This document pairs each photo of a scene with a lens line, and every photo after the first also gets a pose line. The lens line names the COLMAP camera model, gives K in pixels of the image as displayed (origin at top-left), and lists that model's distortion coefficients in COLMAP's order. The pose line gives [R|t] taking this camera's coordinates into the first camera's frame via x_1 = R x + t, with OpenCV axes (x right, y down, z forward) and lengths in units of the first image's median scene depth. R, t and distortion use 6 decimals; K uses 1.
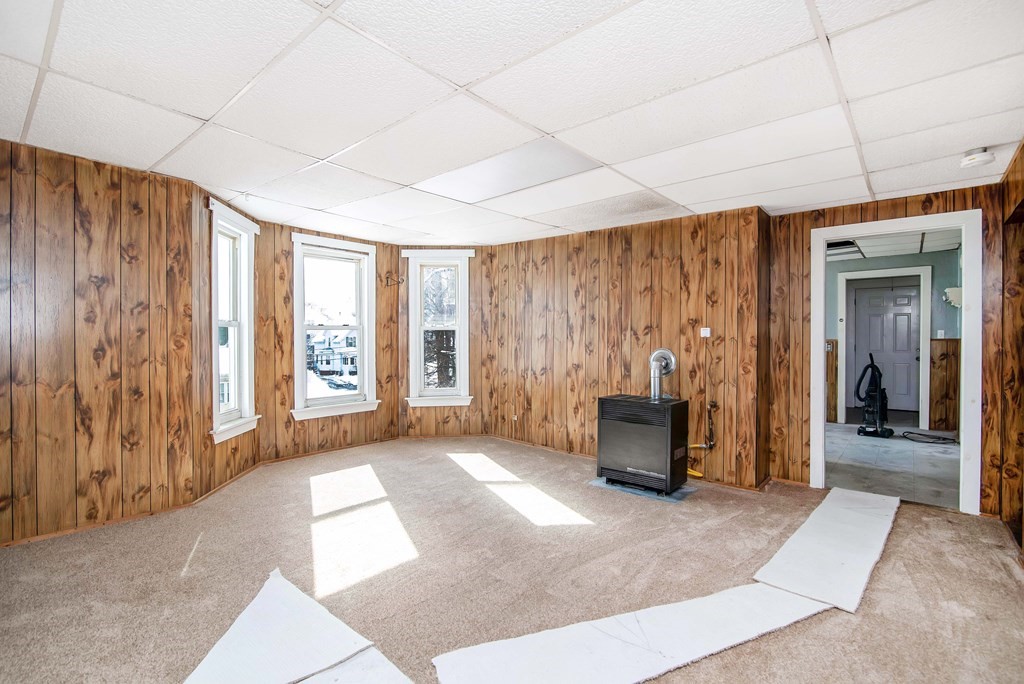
lens RADIAL K [[479.0, 0, 517.6], [0, 479.0, 341.6], [0, 0, 1]] dist [-0.018192, 0.001177]
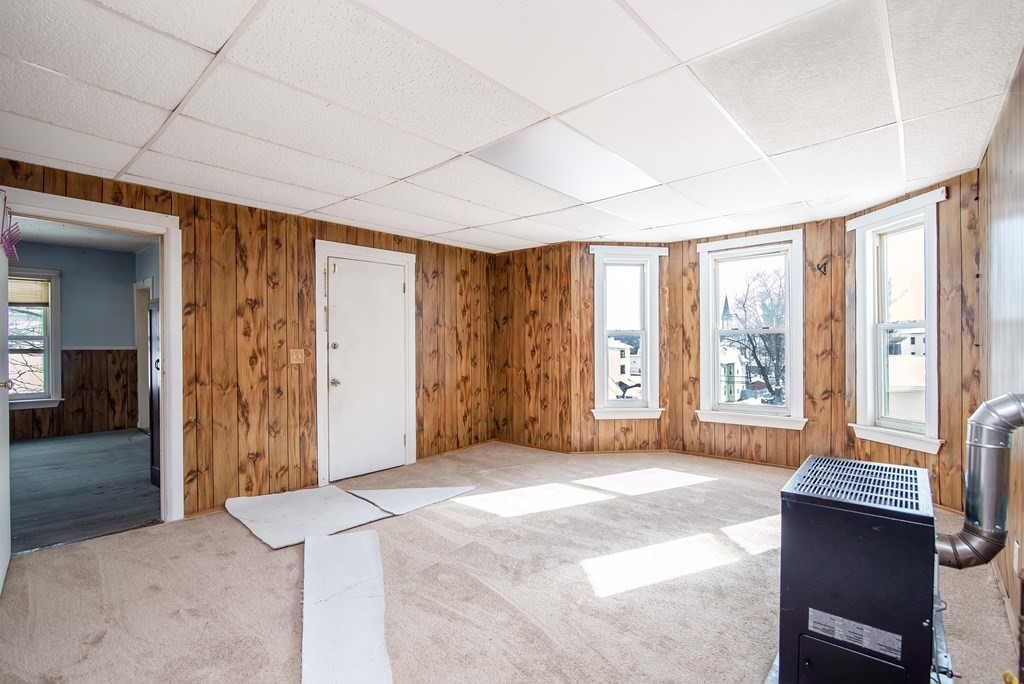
lens RADIAL K [[479.0, 0, 506.5], [0, 479.0, 348.1], [0, 0, 1]] dist [-0.018192, 0.001177]
pose [[-0.031782, 0.004455, -0.999485, 0.630582], [0.001187, 0.999990, 0.004420, -0.001354], [0.999494, -0.001045, -0.031787, 0.624522]]
